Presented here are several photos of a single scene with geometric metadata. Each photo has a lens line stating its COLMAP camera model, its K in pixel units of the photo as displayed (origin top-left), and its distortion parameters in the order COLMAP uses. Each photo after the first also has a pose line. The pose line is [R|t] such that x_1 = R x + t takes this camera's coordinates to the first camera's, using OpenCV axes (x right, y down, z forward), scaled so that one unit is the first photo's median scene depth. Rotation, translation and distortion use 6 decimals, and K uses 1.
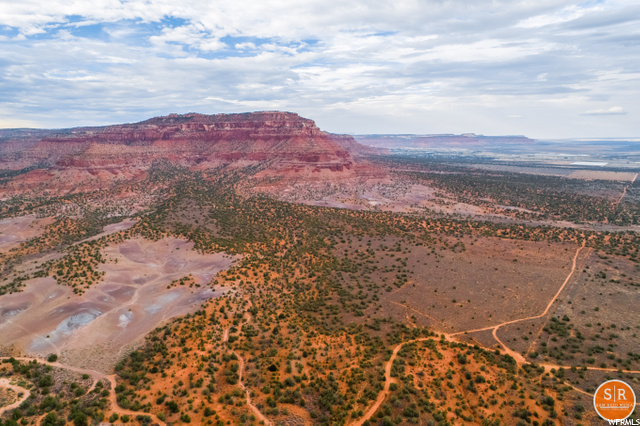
lens RADIAL K [[430.7, 0, 322.5], [0, 430.7, 218.8], [0, 0, 1]] dist [-0.002195, 0.006391]
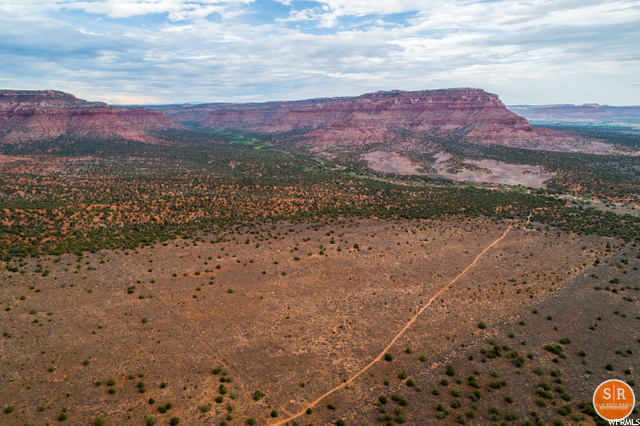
lens RADIAL K [[430.7, 0, 323.6], [0, 430.7, 209.3], [0, 0, 1]] dist [-0.002195, 0.006391]
pose [[0.979561, 0.039578, -0.197215, -0.323907], [-0.031558, 0.998548, 0.043648, 0.097362], [0.198656, -0.036532, 0.979388, -0.493287]]
